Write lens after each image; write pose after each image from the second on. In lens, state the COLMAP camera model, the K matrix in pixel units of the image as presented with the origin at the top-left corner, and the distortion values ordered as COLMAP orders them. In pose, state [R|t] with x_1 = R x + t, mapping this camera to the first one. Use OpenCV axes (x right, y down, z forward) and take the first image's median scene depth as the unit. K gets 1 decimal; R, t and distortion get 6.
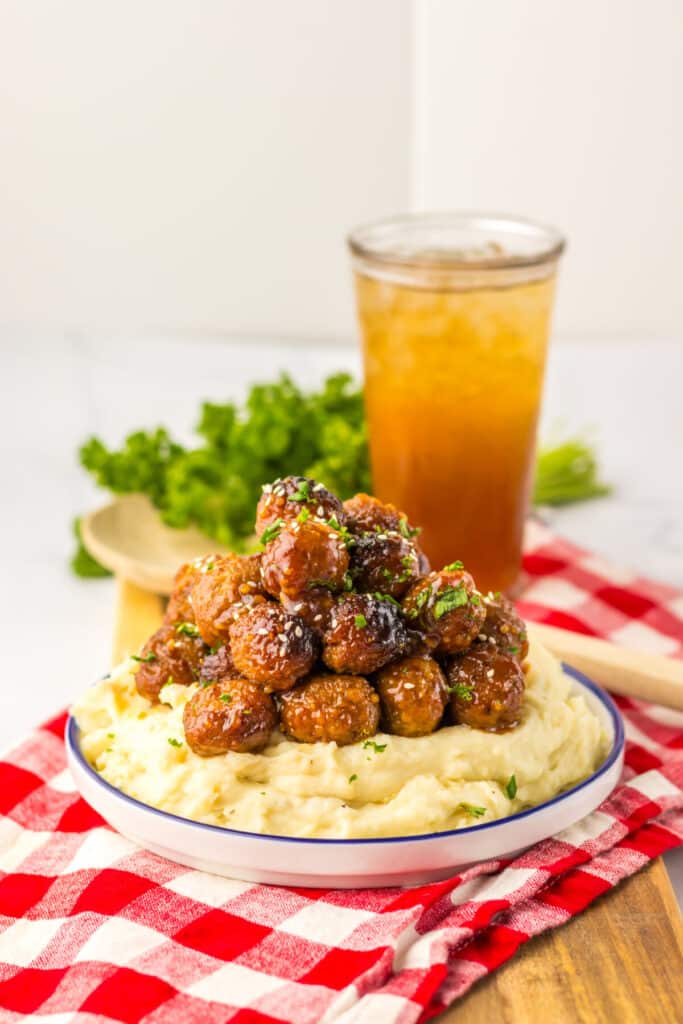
lens RADIAL K [[2471.5, 0, 338.0], [0, 2471.5, 512.4], [0, 0, 1]] dist [-0.028449, 0.000000]
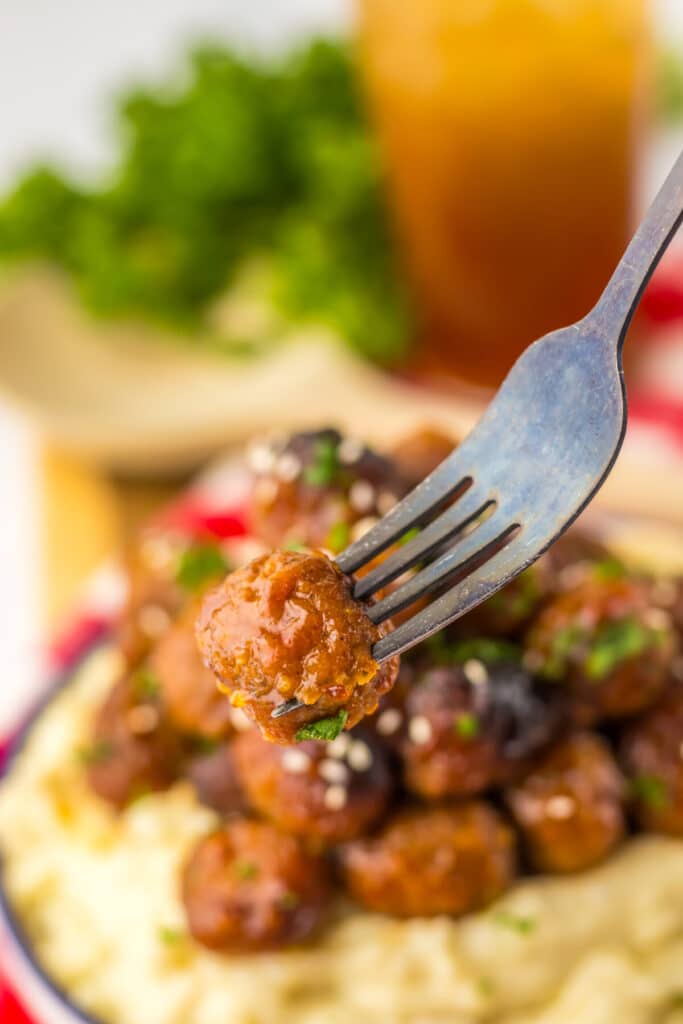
lens RADIAL K [[2471.5, 0, 341.1], [0, 2471.5, 511.0], [0, 0, 1]] dist [-0.028449, 0.000000]
pose [[0.991076, -0.133258, -0.003141, -0.010637], [0.128909, 0.952208, 0.276916, -0.157573], [-0.033910, -0.274850, 0.960889, 0.471856]]
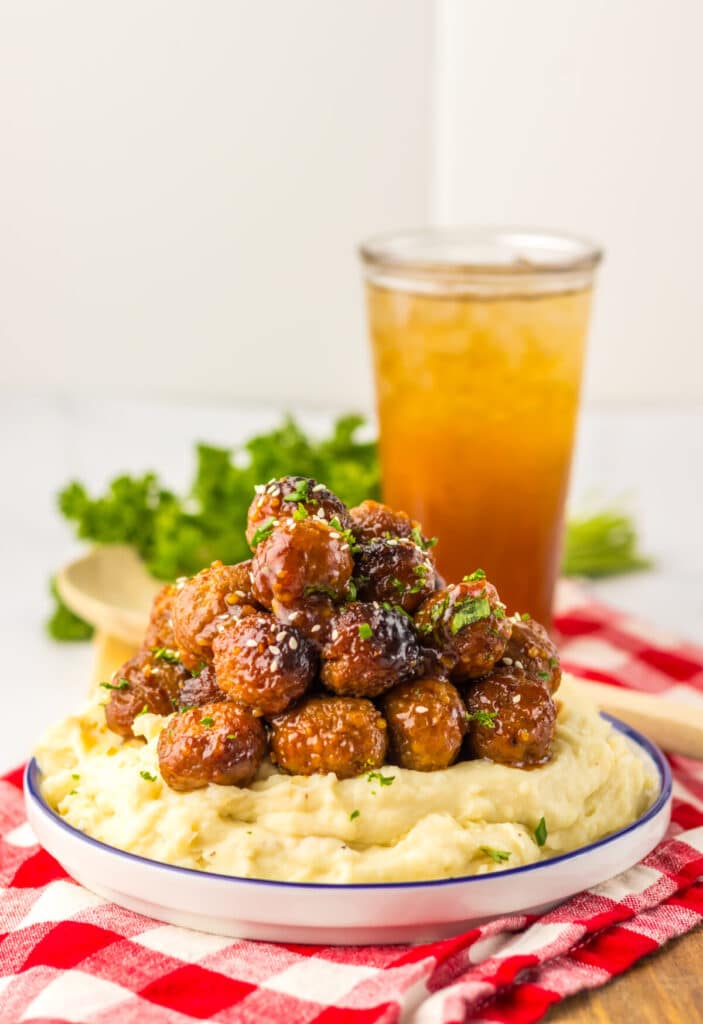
lens RADIAL K [[2545.3, 0, 353.4], [0, 2545.3, 512.7], [0, 0, 1]] dist [-0.046037, 0.000000]
pose [[0.999958, 0.008247, -0.004067, 0.008108], [-0.008544, 0.996815, -0.079296, 0.071937], [0.003400, 0.079327, 0.996843, 0.114865]]
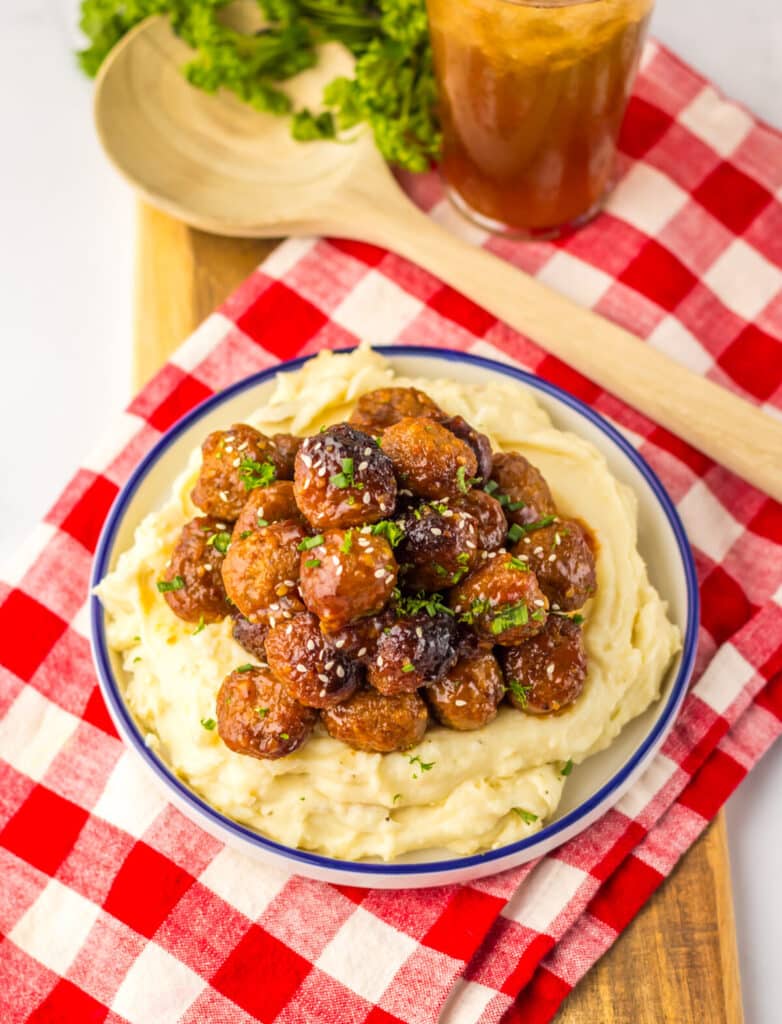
lens RADIAL K [[2921.2, 0, 395.9], [0, 2921.2, 511.0], [0, 0, 1]] dist [0.220788, 0.000000]
pose [[0.999836, 0.018069, -0.000962, 0.004409], [-0.013198, 0.764606, 0.644363, -0.684285], [0.012379, -0.644245, 0.764719, 0.209787]]
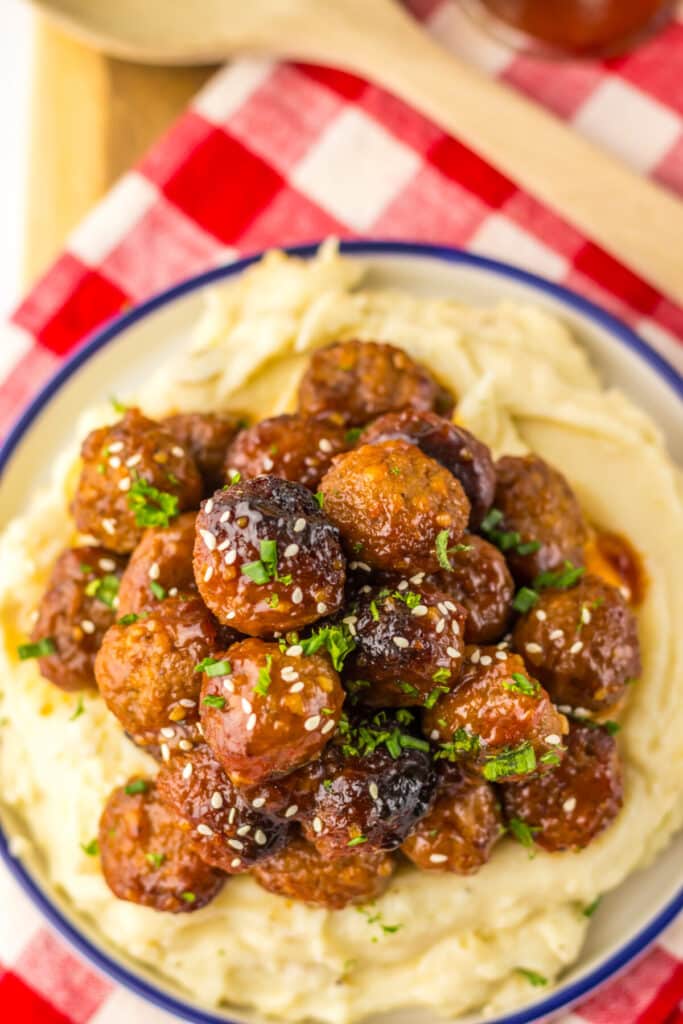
lens RADIAL K [[2471.5, 0, 336.1], [0, 2471.5, 508.4], [0, 0, 1]] dist [-0.028449, 0.000000]
pose [[0.997612, 0.033965, -0.060131, 0.037707], [0.029250, 0.580946, 0.813416, -0.504472], [0.062560, -0.813233, 0.578566, 0.696453]]
